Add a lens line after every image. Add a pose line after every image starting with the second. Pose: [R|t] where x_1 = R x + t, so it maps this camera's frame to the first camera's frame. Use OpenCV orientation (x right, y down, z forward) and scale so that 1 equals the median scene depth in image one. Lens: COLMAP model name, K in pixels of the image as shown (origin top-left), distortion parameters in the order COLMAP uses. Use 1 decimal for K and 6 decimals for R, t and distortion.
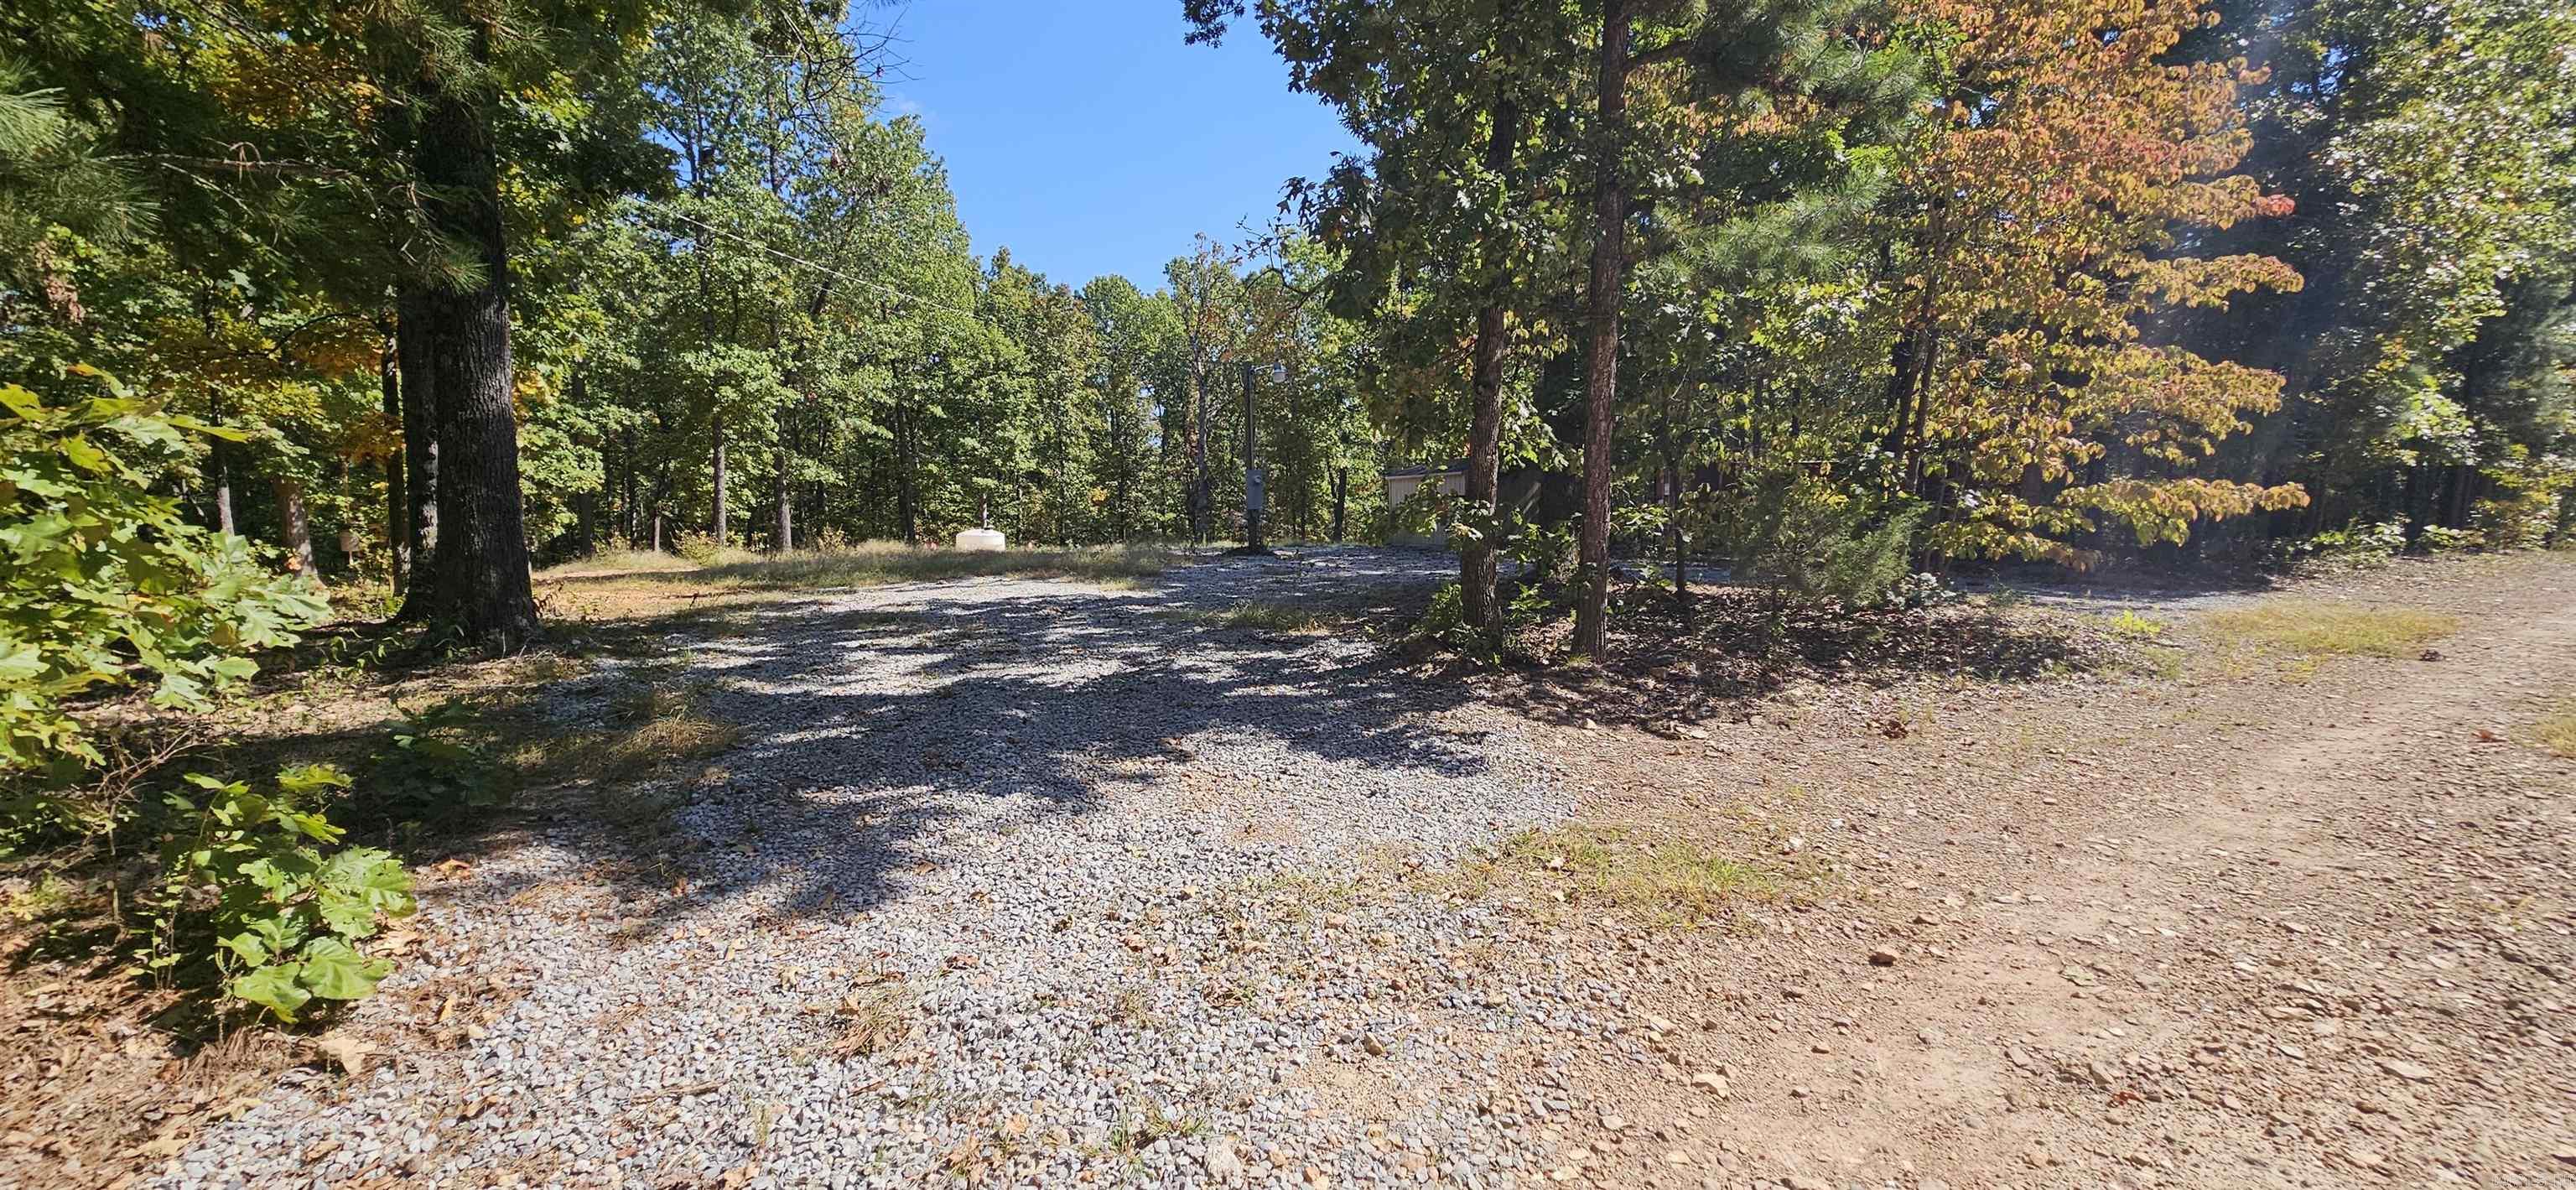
lens RADIAL K [[1014.8, 0, 1288.0], [0, 1014.8, 595.0], [0, 0, 1]] dist [-0.000587, -0.000058]
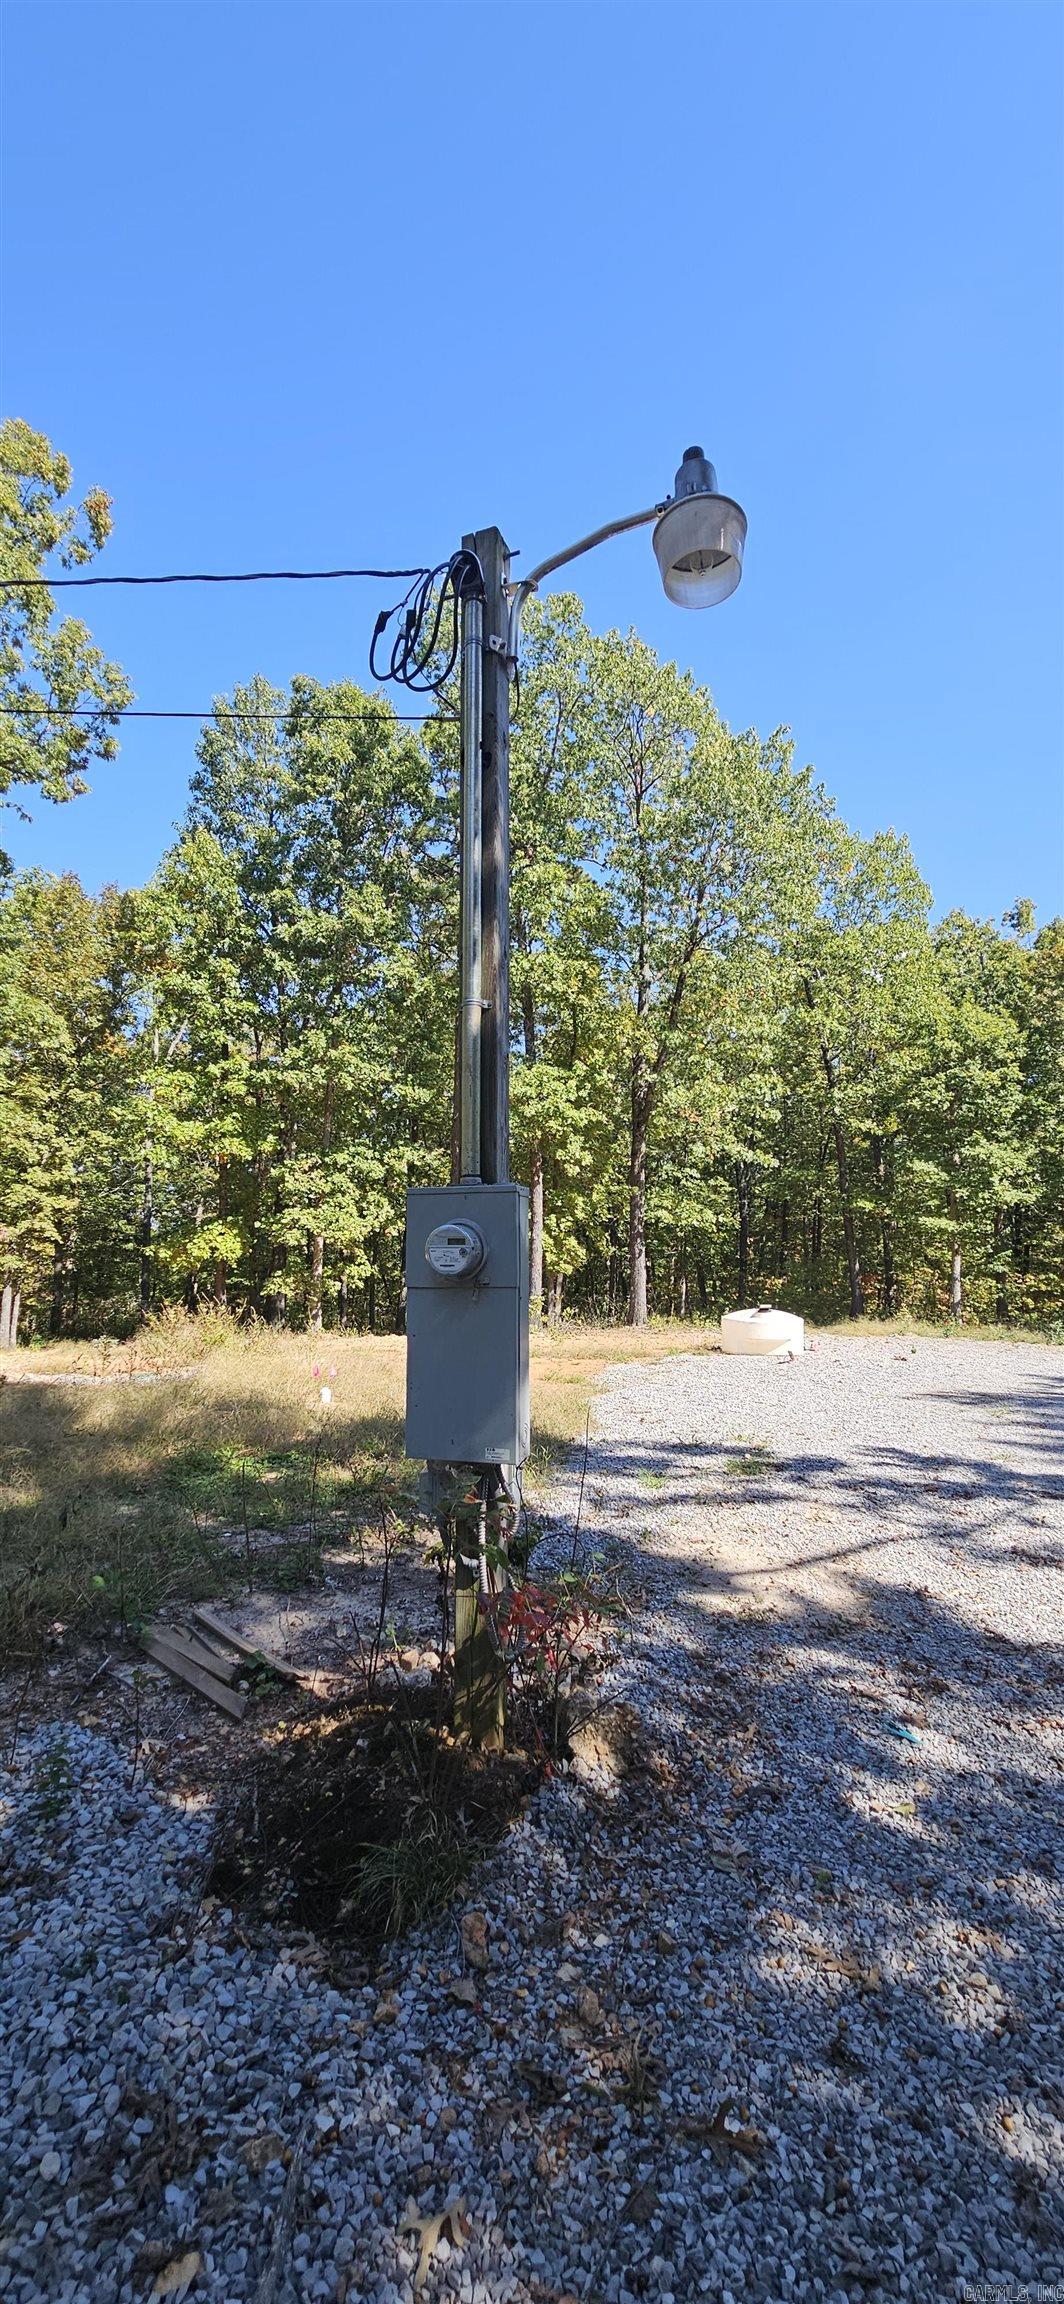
lens RADIAL K [[939.5, 0, 532.2], [0, 939.5, 1156.0], [0, 0, 1]] dist [-0.000503, -0.000029]
pose [[0.610724, -0.059560, -0.789600, 0.041163], [-0.075974, 0.988160, -0.133299, -0.067189], [0.788190, 0.141398, 0.598968, 0.527094]]
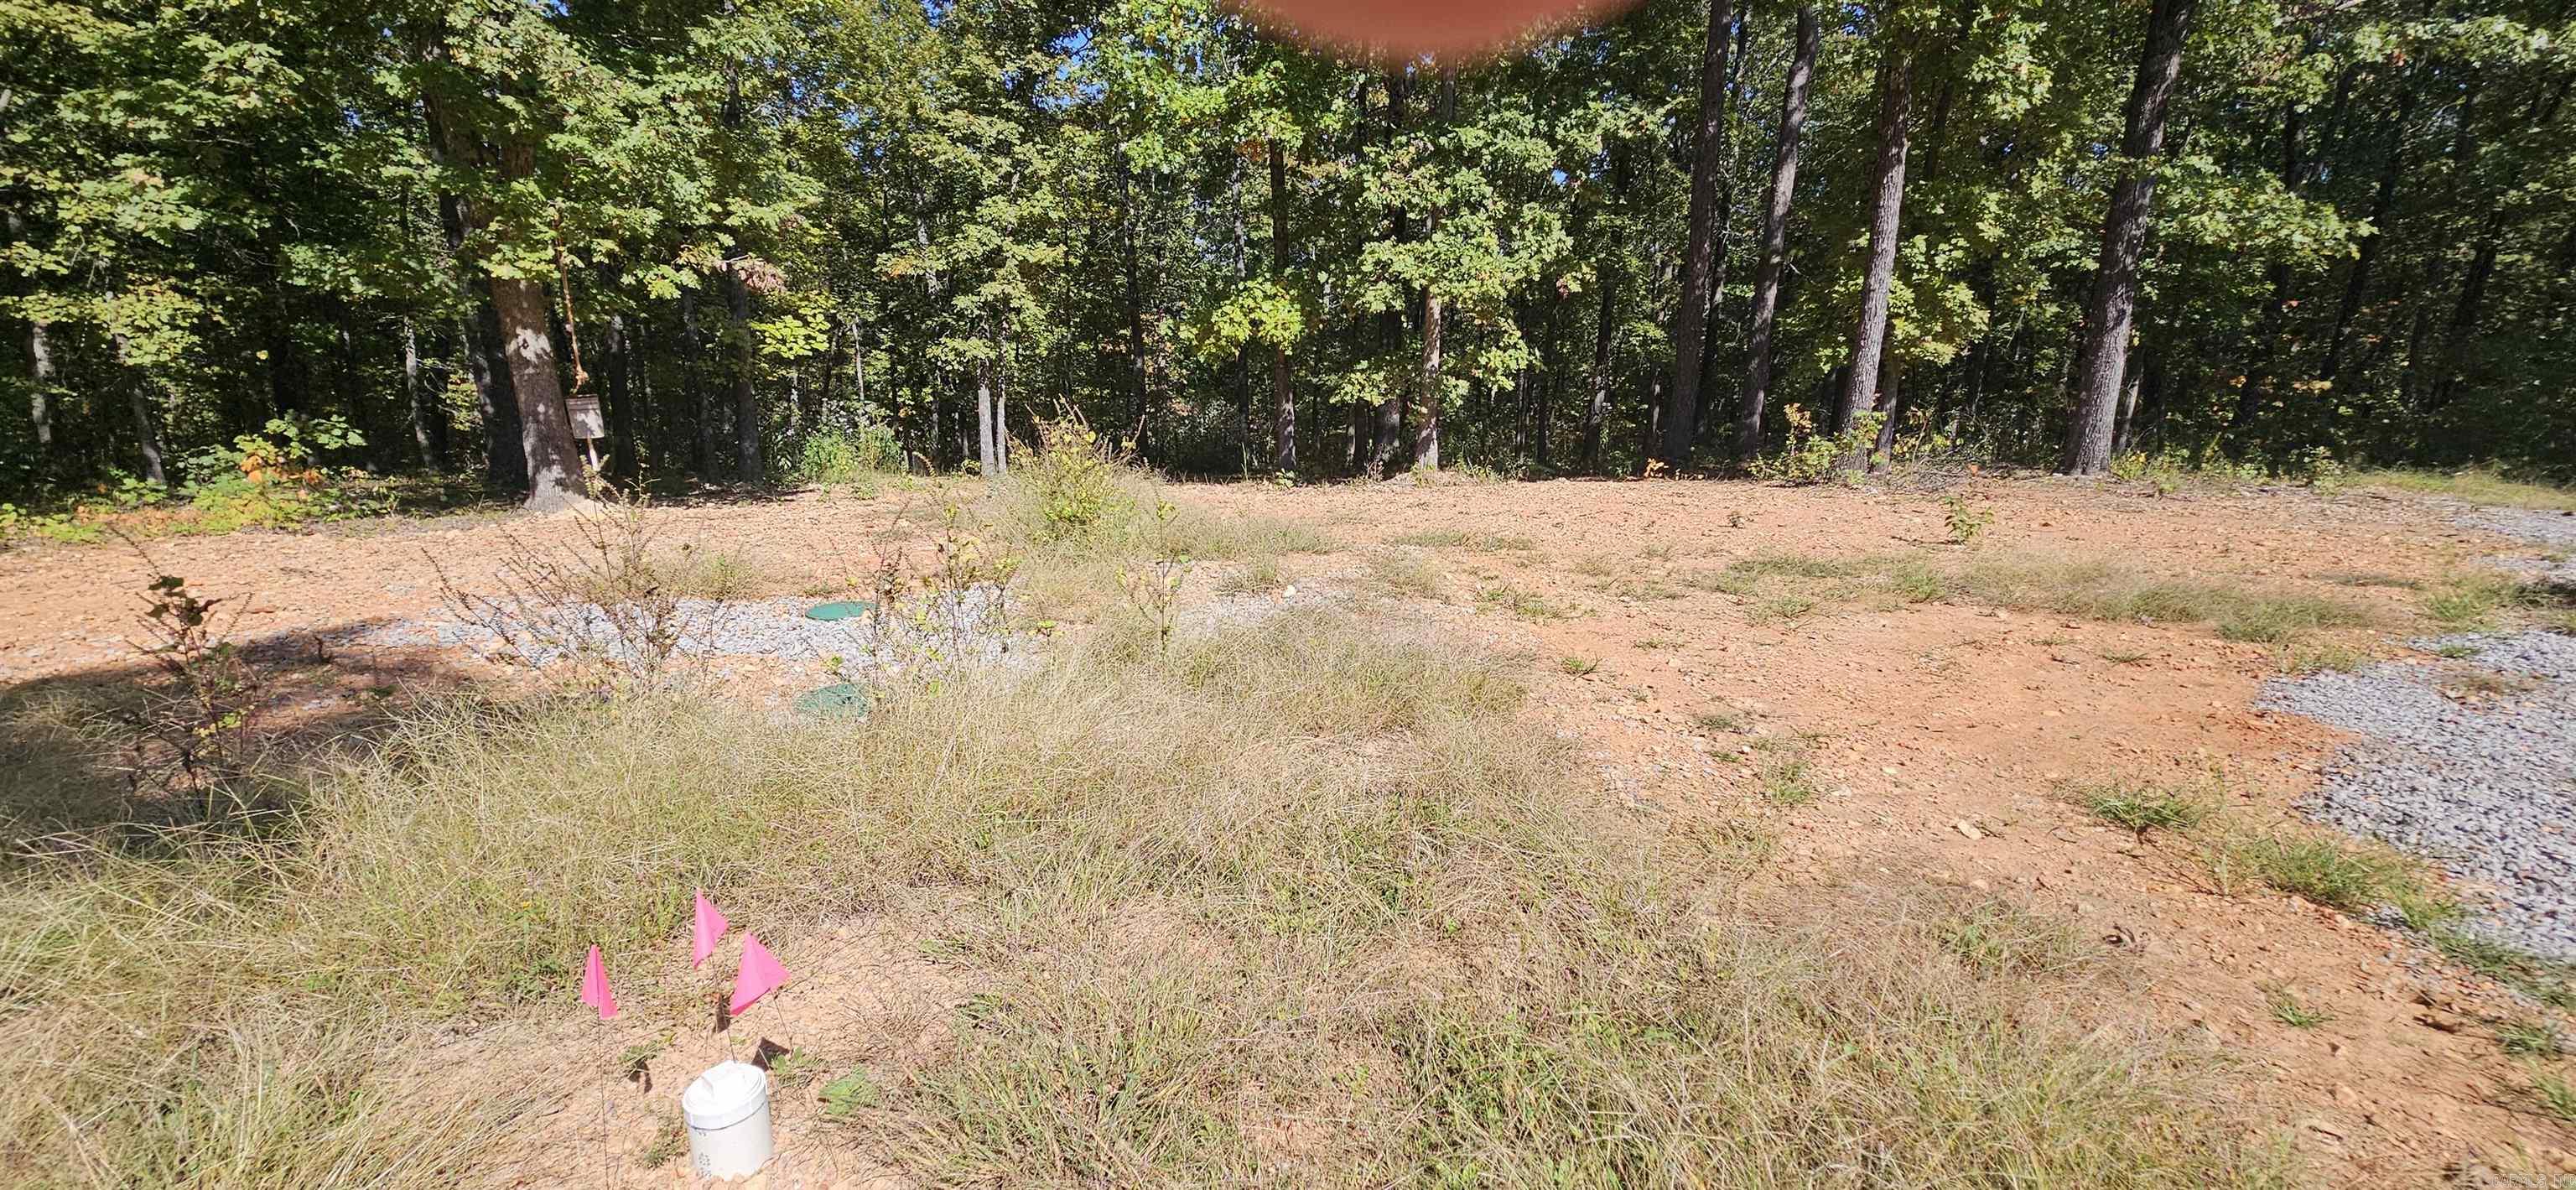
lens RADIAL K [[1050.5, 0, 1296.9], [0, 1050.5, 601.0], [0, 0, 1]] dist [-0.000503, -0.000029]
pose [[0.223548, 0.242304, -0.944095, -0.194053], [-0.070835, 0.970085, 0.232202, -0.064086], [0.972116, 0.014967, 0.234024, 0.680456]]
